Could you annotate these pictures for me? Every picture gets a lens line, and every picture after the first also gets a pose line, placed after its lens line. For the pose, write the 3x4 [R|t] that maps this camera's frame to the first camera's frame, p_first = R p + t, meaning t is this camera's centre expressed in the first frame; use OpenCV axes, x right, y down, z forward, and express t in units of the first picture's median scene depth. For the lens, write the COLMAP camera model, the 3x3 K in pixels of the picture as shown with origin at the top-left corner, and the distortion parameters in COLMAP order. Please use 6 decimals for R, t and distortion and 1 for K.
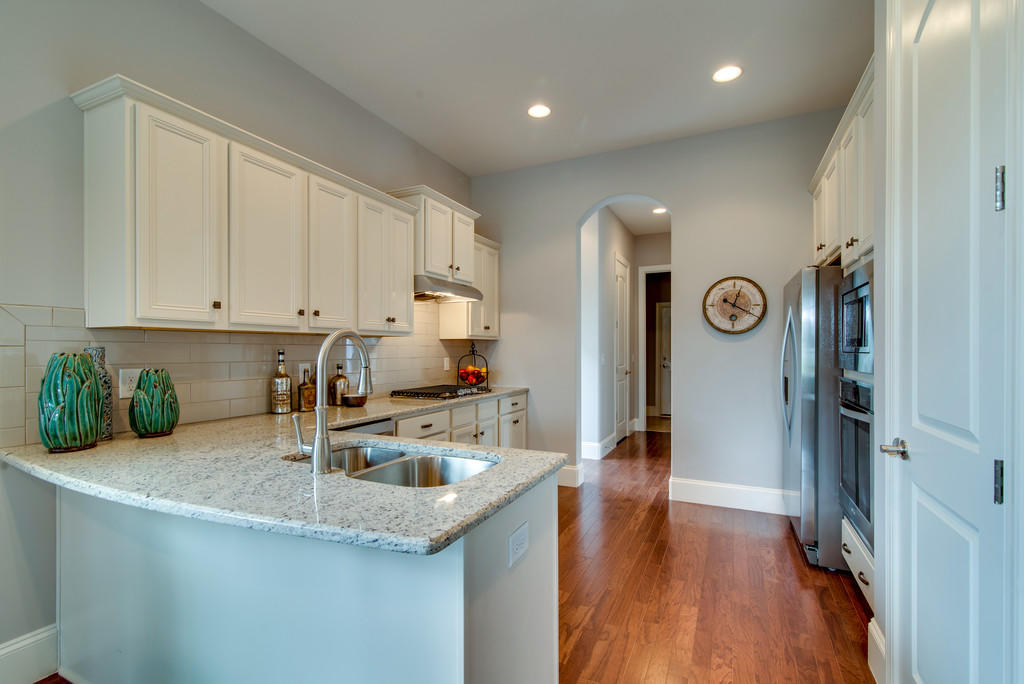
lens RADIAL K [[465.0, 0, 503.3], [0, 465.0, 346.6], [0, 0, 1]] dist [0.002284, 0.000254]
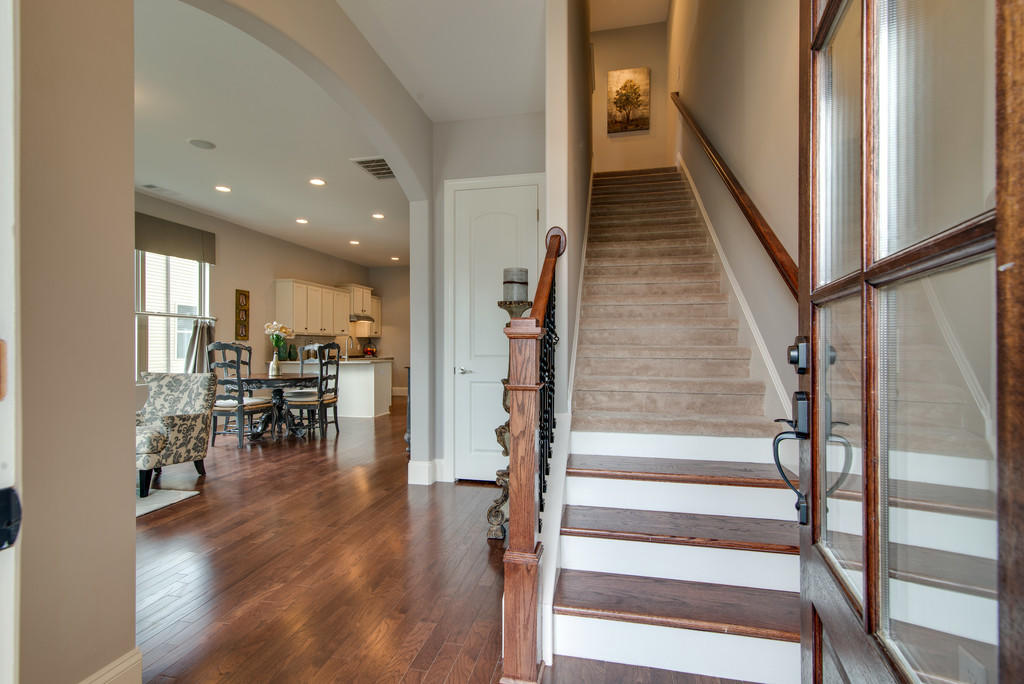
lens RADIAL K [[465.0, 0, 503.3], [0, 465.0, 346.6], [0, 0, 1]] dist [0.002284, 0.000254]
pose [[0.971828, 0.001750, 0.235686, 0.044768], [-0.003142, 0.999980, 0.005533, 0.020027], [-0.235672, -0.006118, 0.971813, -1.737657]]
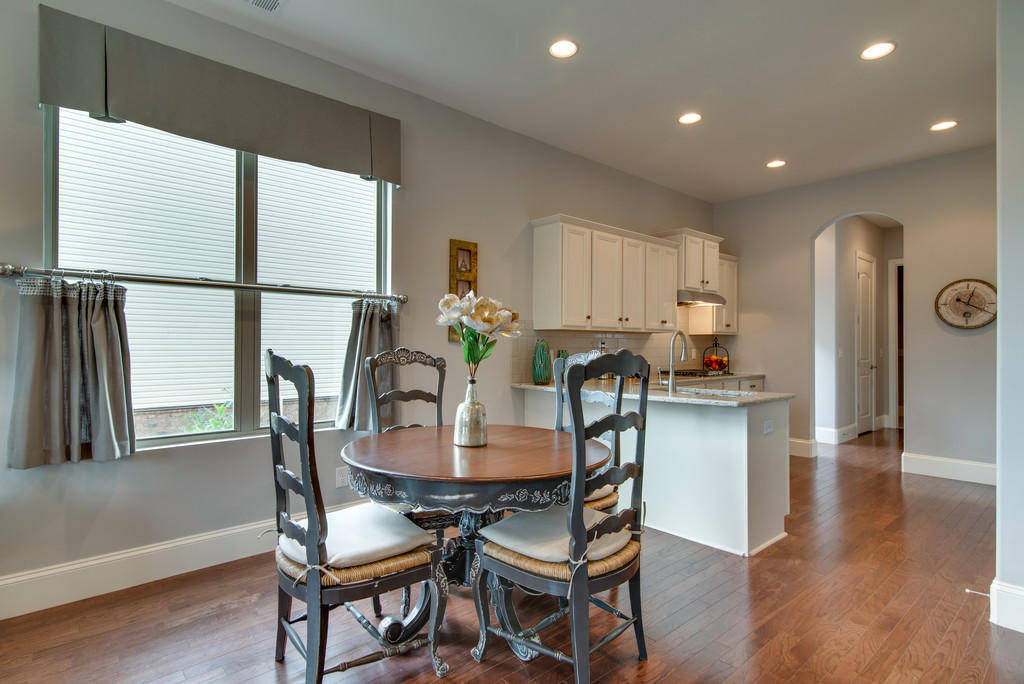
lens RADIAL K [[514.3, 0, 506.0], [0, 514.3, 345.2], [0, 0, 1]] dist [0.015561, 0.000361]
pose [[0.922792, 0.003368, -0.385283, -0.057665], [-0.002143, 0.999991, 0.003608, 0.010173], [0.385291, -0.002504, 0.922792, -0.590819]]
